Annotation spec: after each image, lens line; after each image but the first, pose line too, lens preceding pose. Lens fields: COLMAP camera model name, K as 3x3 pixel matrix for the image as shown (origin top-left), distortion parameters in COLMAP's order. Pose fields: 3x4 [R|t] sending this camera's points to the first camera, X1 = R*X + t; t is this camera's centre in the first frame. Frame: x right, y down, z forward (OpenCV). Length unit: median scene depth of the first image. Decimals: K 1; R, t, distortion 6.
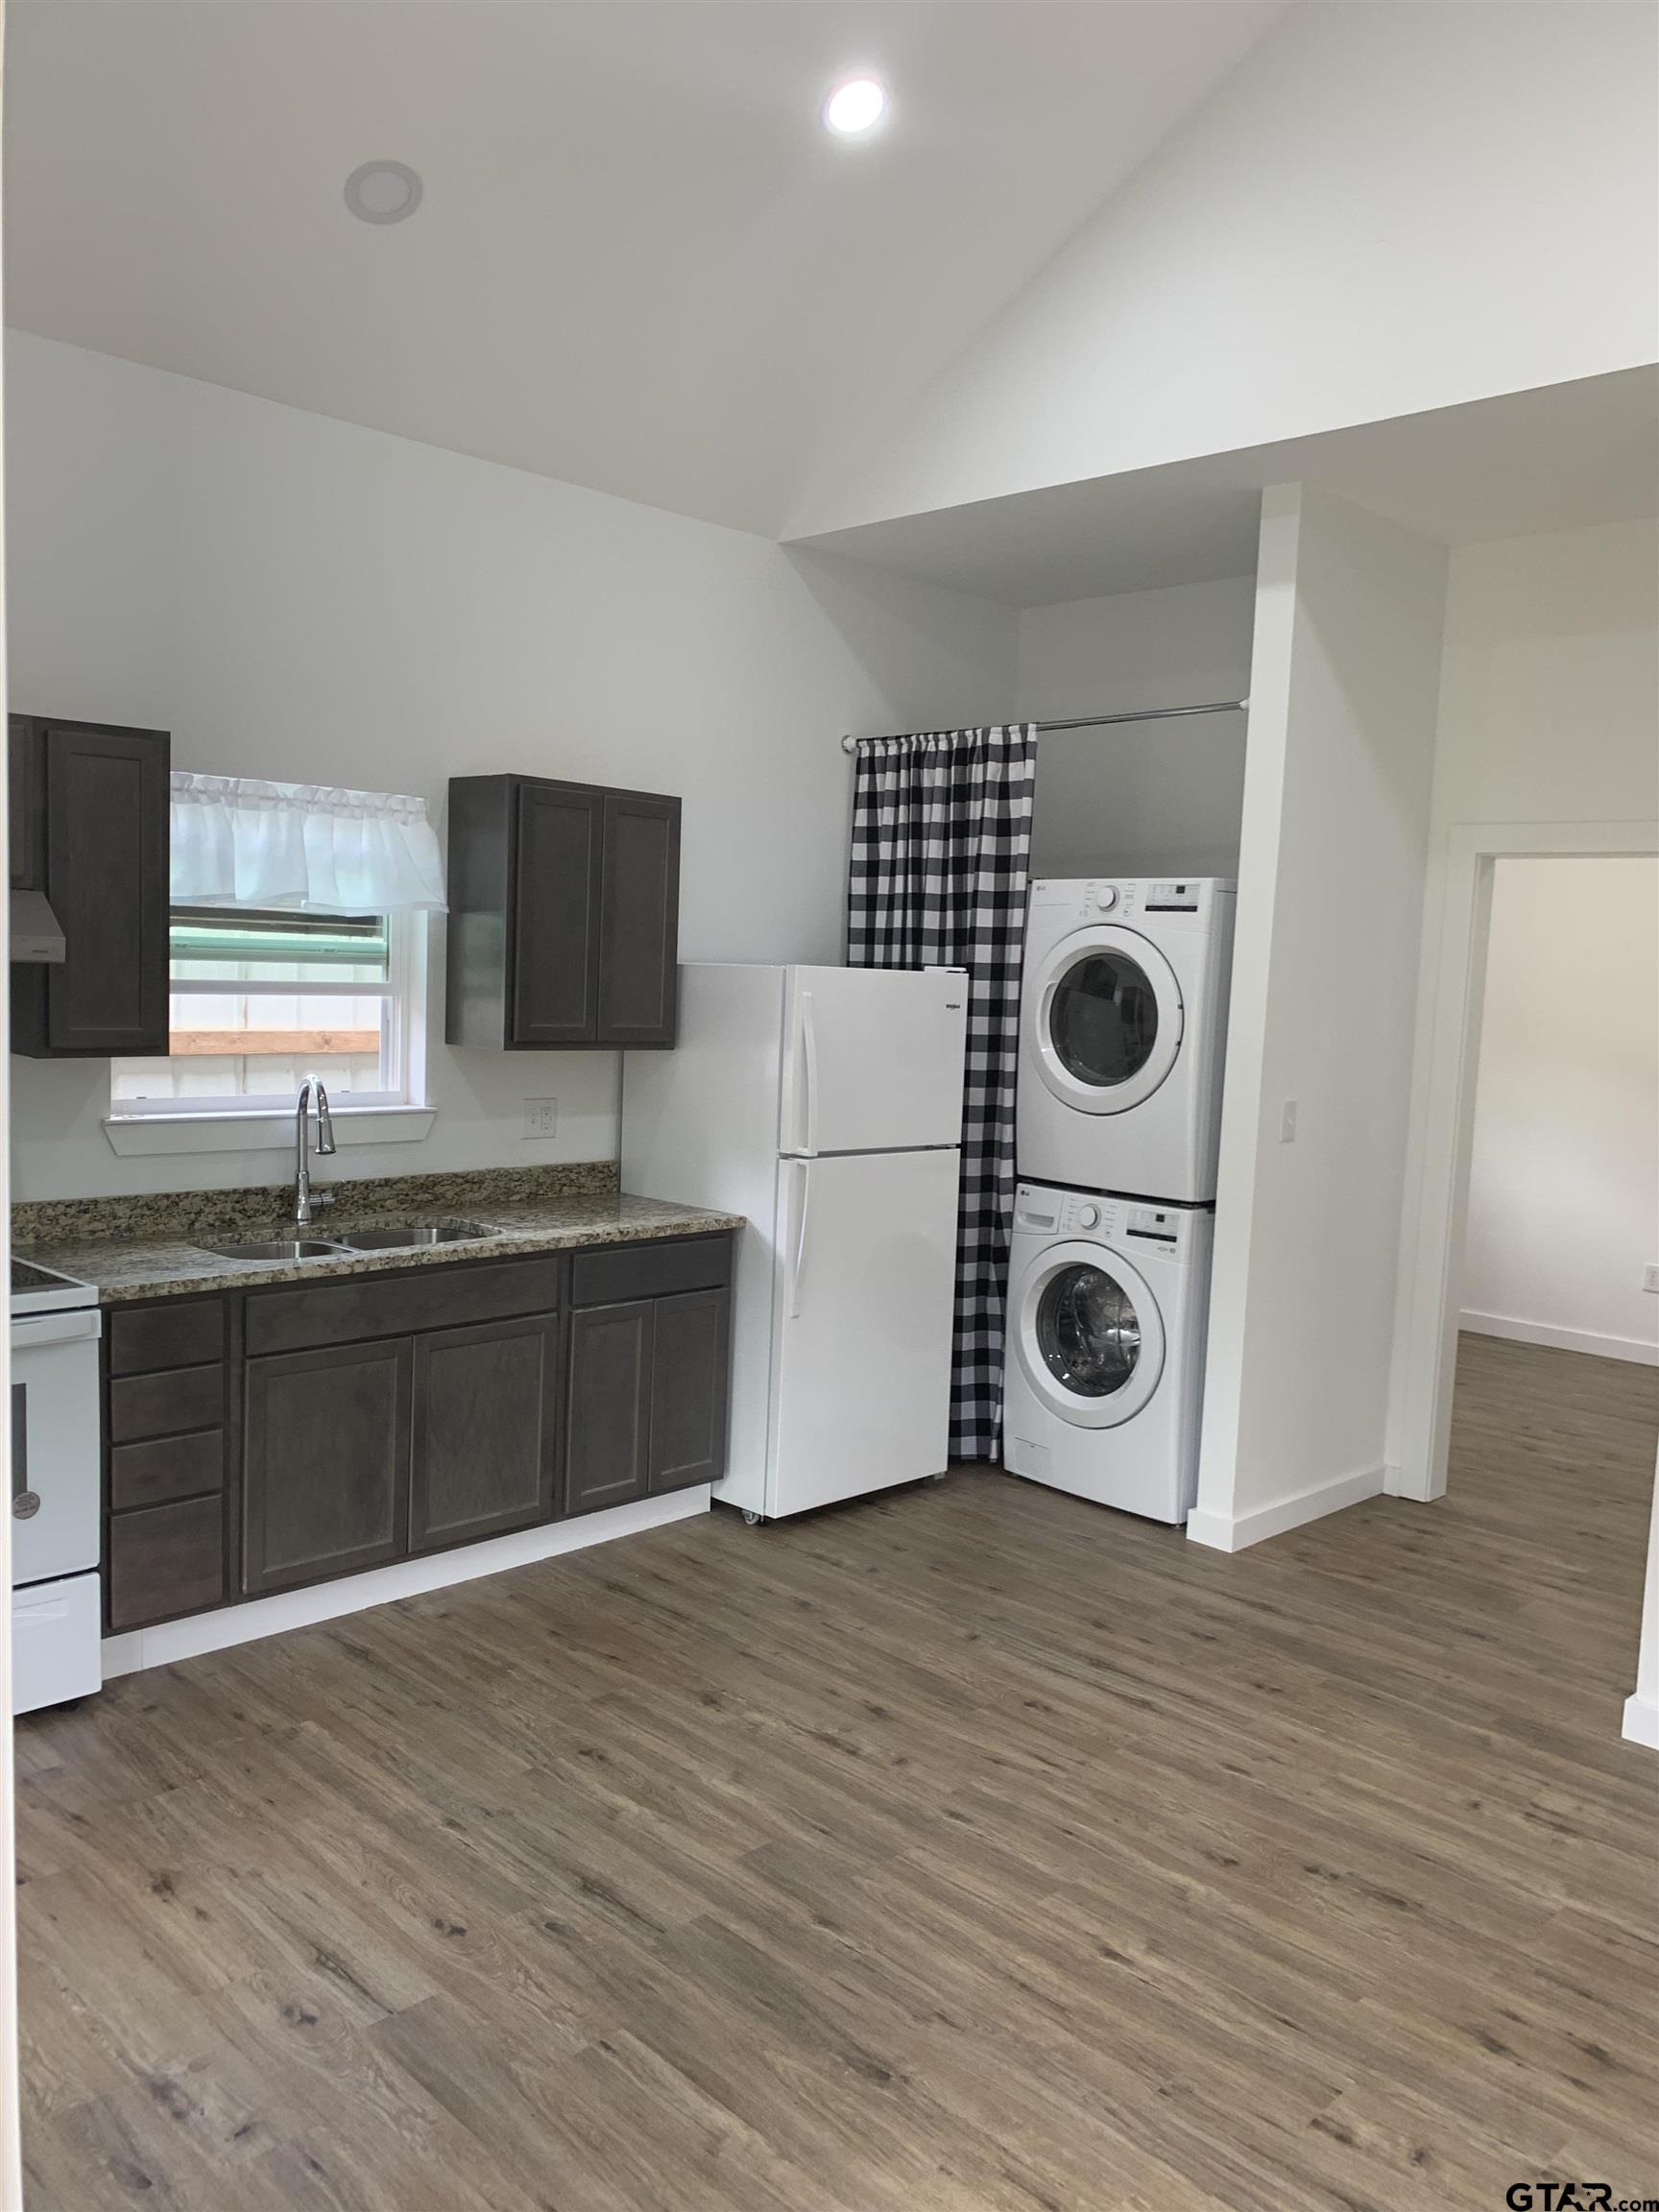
lens RADIAL K [[1700.5, 0, 852.5], [0, 1700.5, 1114.0], [0, 0, 1]] dist [0.016970, -0.016675]
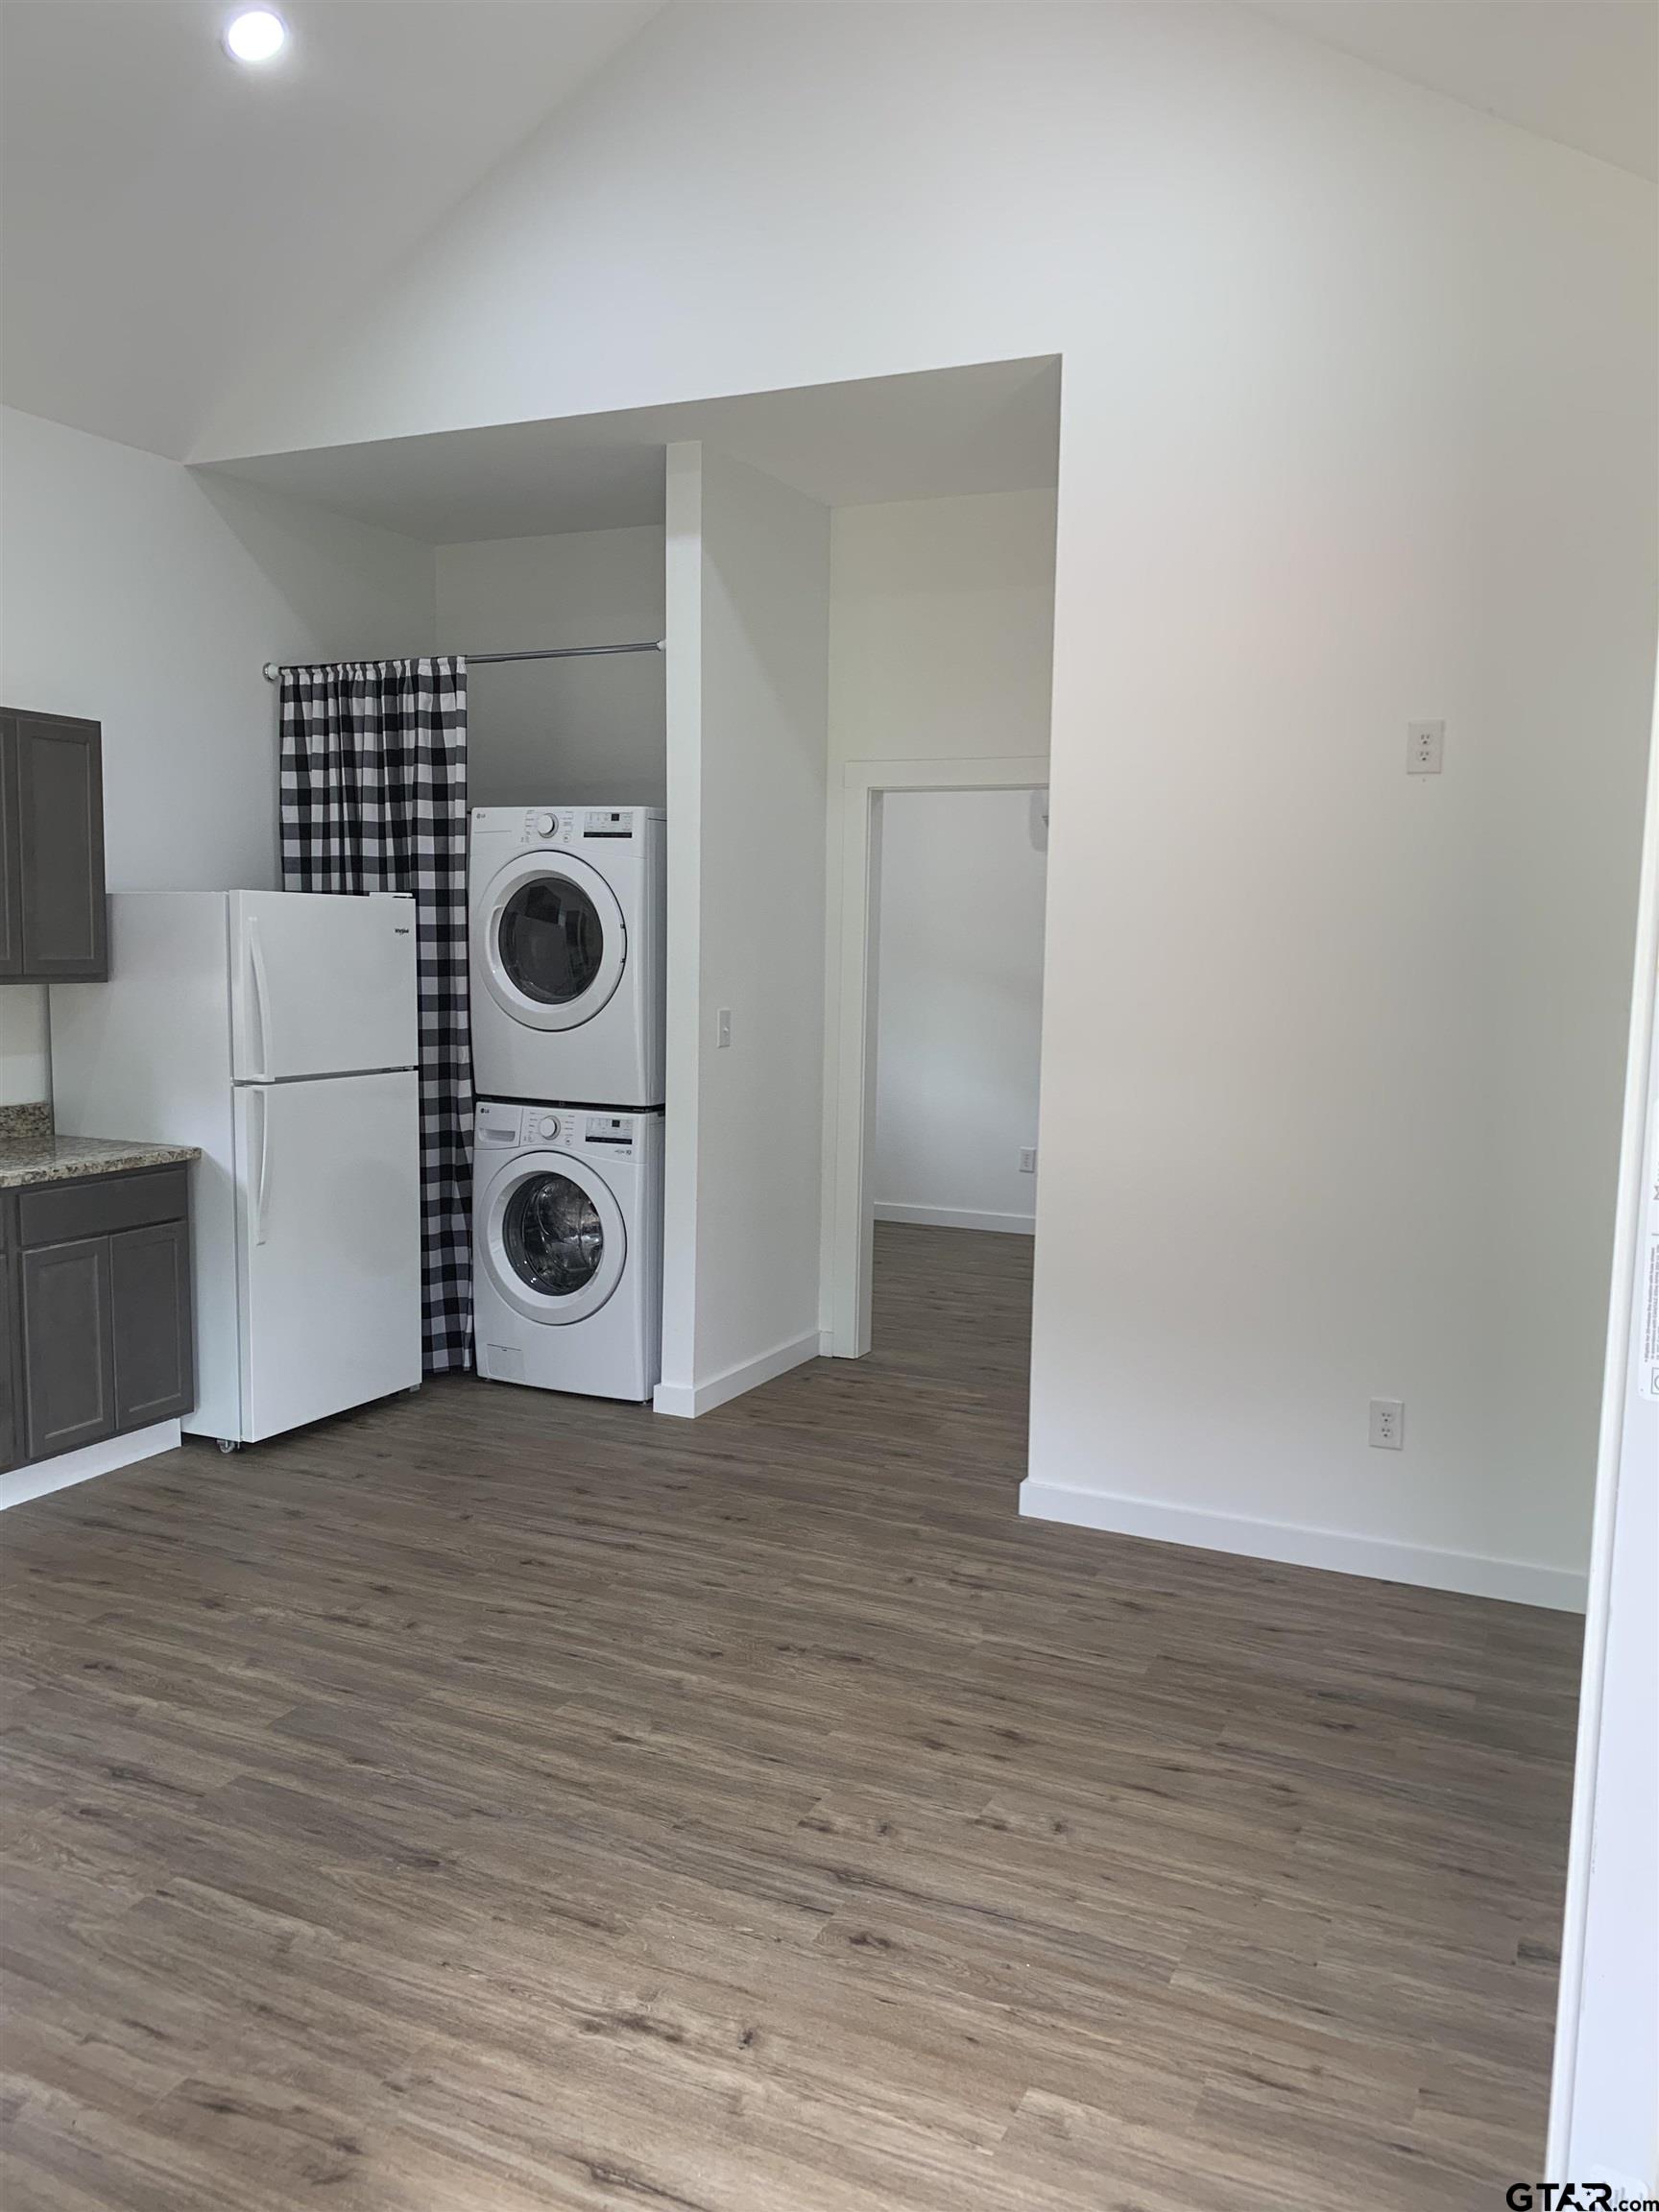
lens RADIAL K [[1696.4, 0, 859.5], [0, 1696.4, 1138.6], [0, 0, 1]] dist [0.003998, -0.006434]
pose [[0.940945, -0.065250, 0.332214, -0.040820], [0.050392, 0.997314, 0.053155, 0.030318], [-0.334790, -0.033275, 0.941705, -0.091614]]
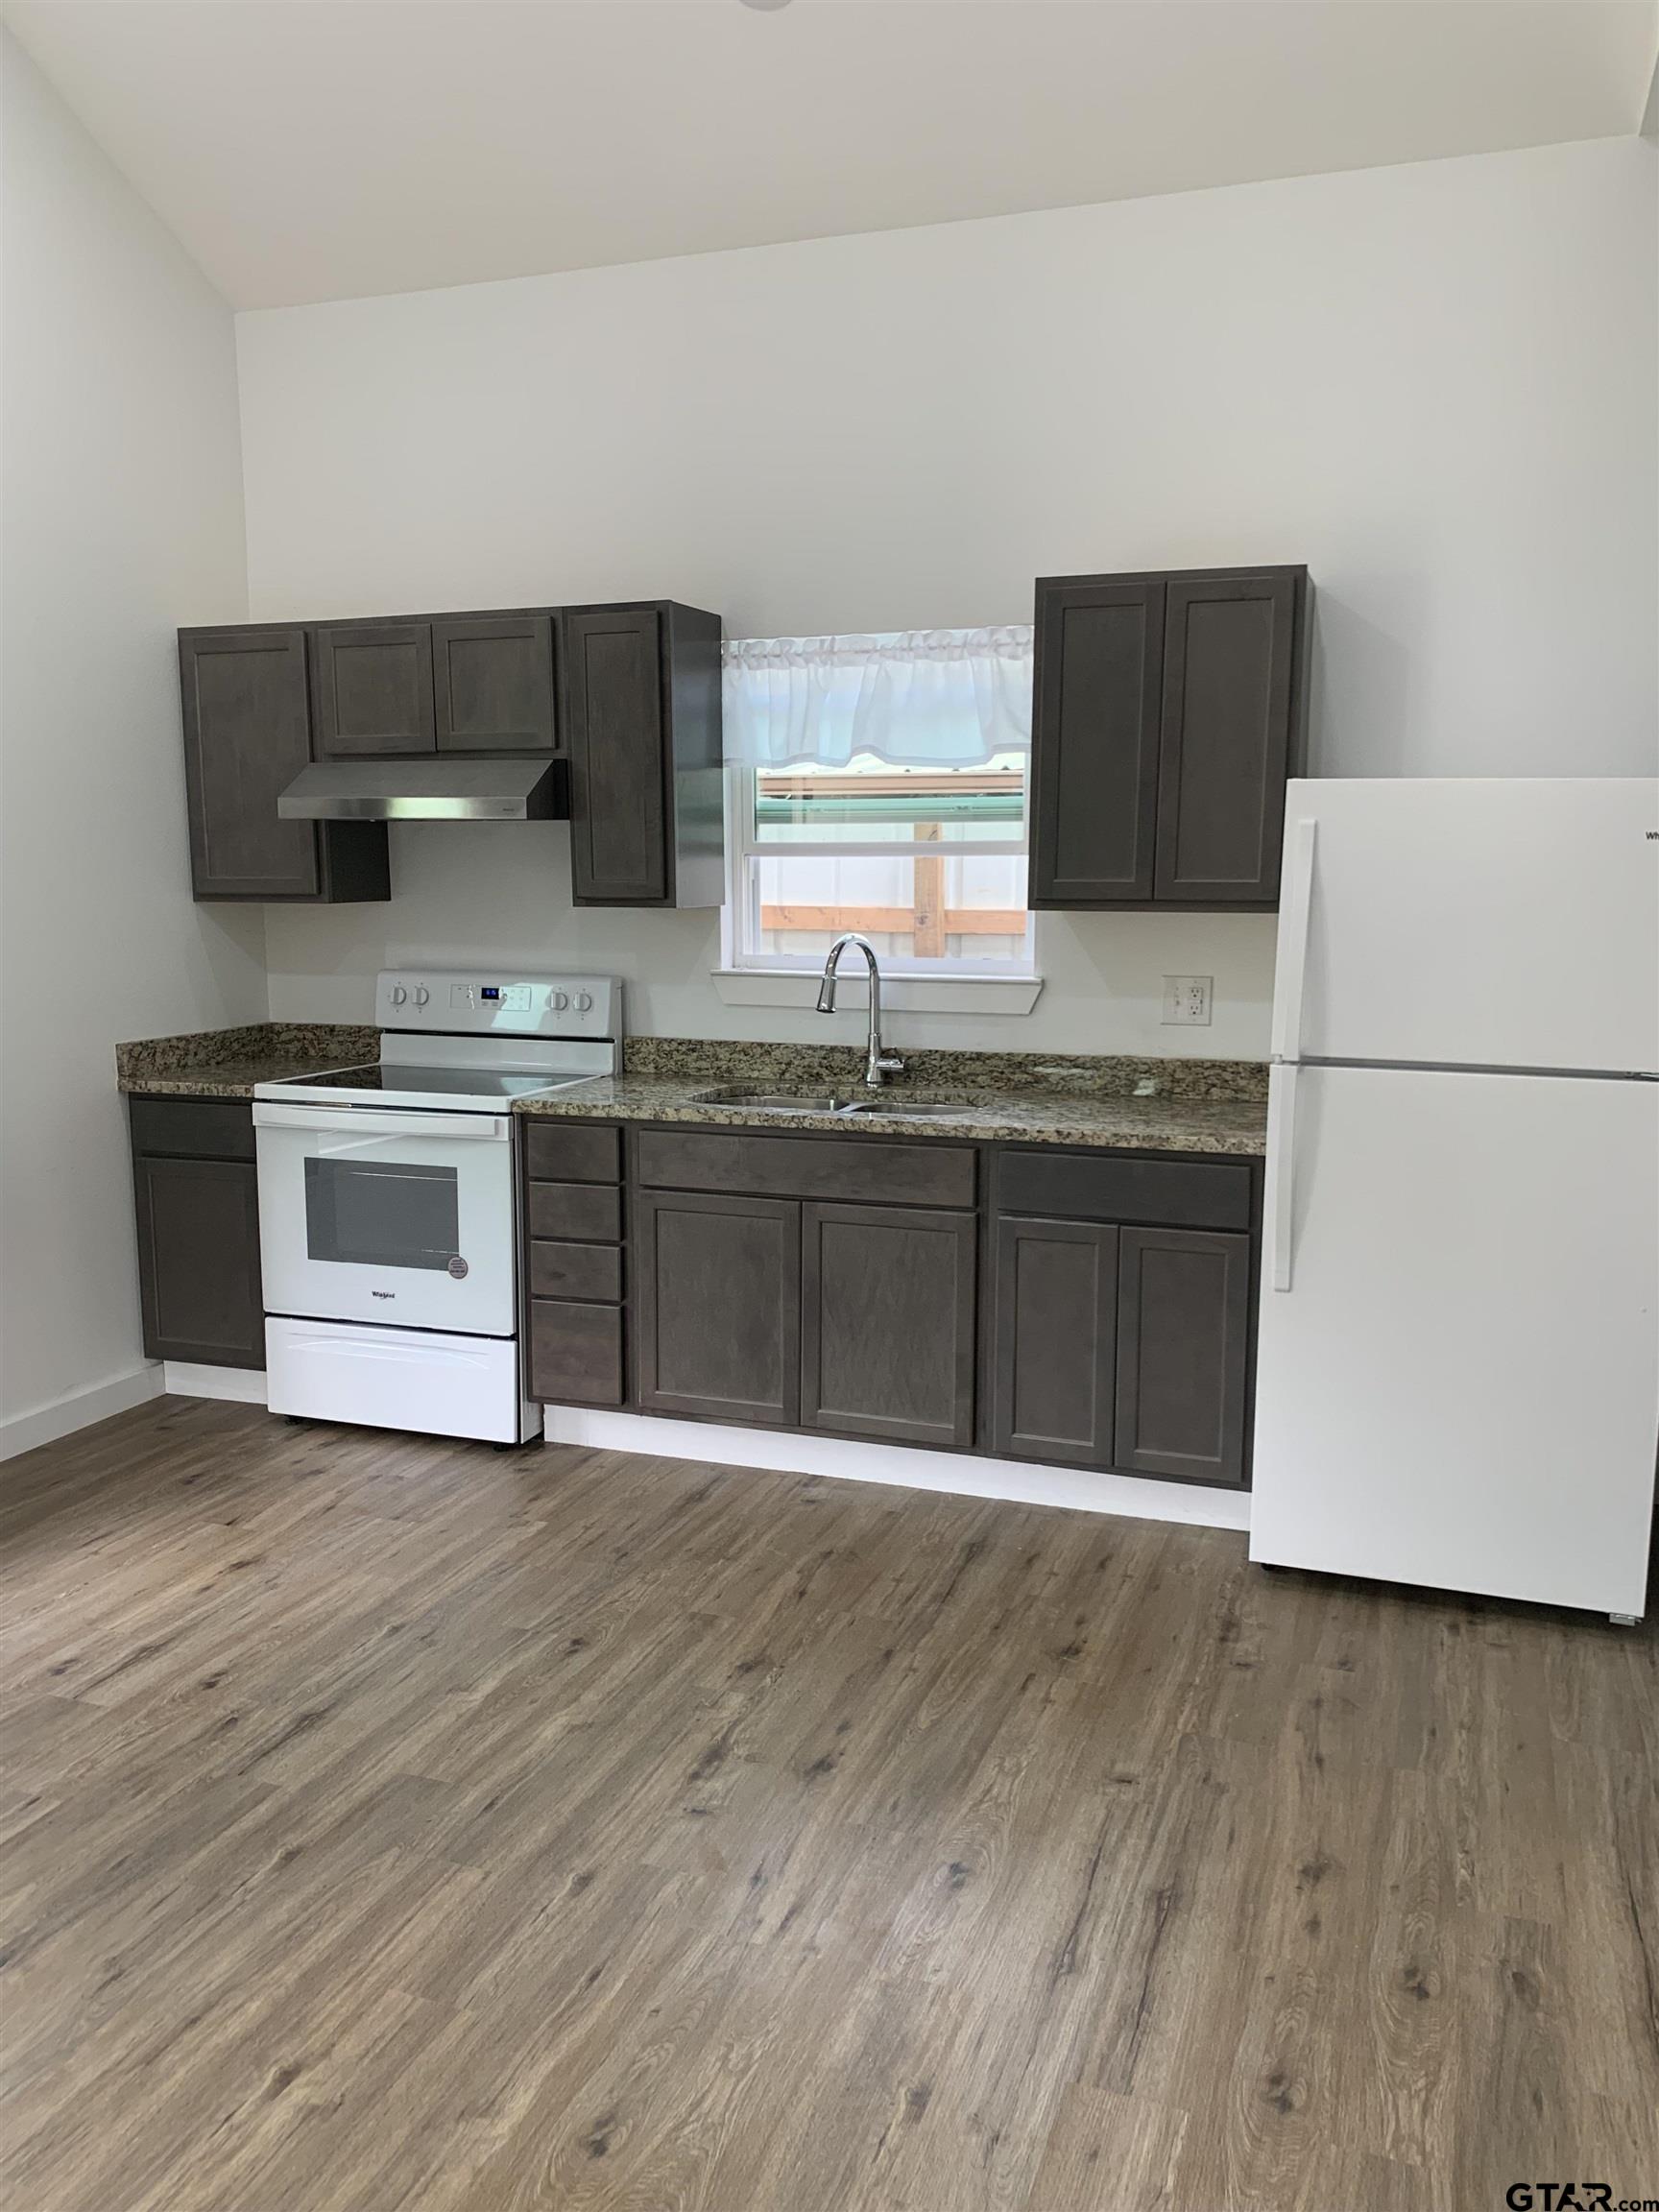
lens RADIAL K [[1700.5, 0, 852.5], [0, 1700.5, 1114.0], [0, 0, 1]] dist [0.016970, -0.016675]
pose [[0.417767, 0.098396, -0.903211, 0.702635], [-0.068131, 0.994712, 0.076851, 0.006858], [0.905996, 0.029431, 0.422261, 0.721469]]
